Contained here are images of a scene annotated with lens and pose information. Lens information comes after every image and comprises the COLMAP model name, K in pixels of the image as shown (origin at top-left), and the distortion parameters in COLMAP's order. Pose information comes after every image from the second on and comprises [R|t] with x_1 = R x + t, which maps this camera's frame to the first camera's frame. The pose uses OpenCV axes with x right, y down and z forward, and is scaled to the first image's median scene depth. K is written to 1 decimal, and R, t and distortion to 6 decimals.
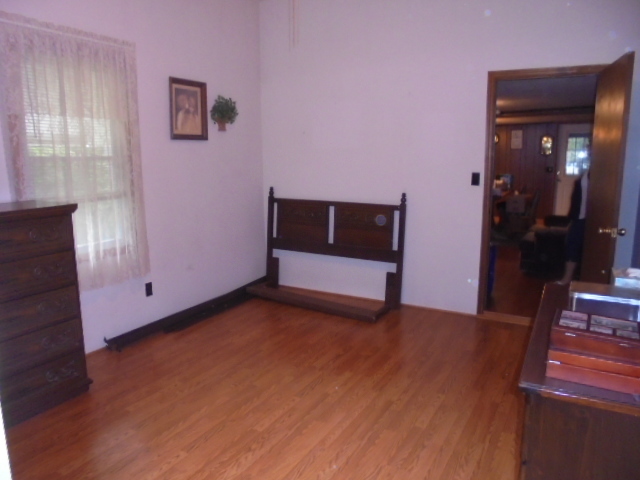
lens RADIAL K [[484.0, 0, 316.7], [0, 484.0, 237.6], [0, 0, 1]] dist [-0.062968, 0.020428]
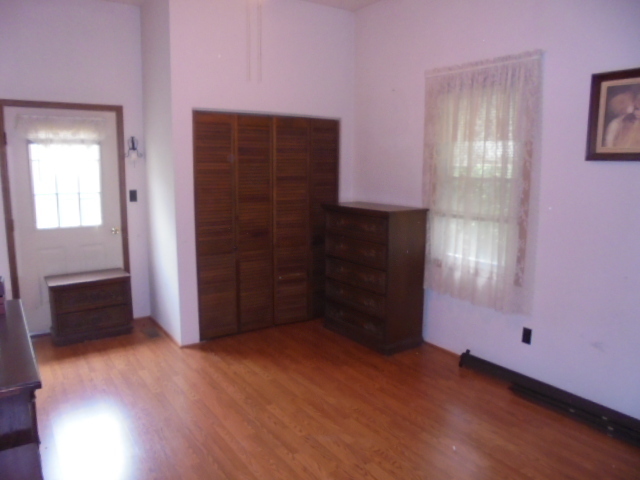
lens RADIAL K [[484.0, 0, 318.6], [0, 484.0, 239.9], [0, 0, 1]] dist [-0.062968, 0.020428]
pose [[-0.436953, 0.135215, -0.889263, 0.635126], [-0.162125, 0.960606, 0.225726, -0.218929], [0.884753, 0.242803, -0.397818, 1.131322]]
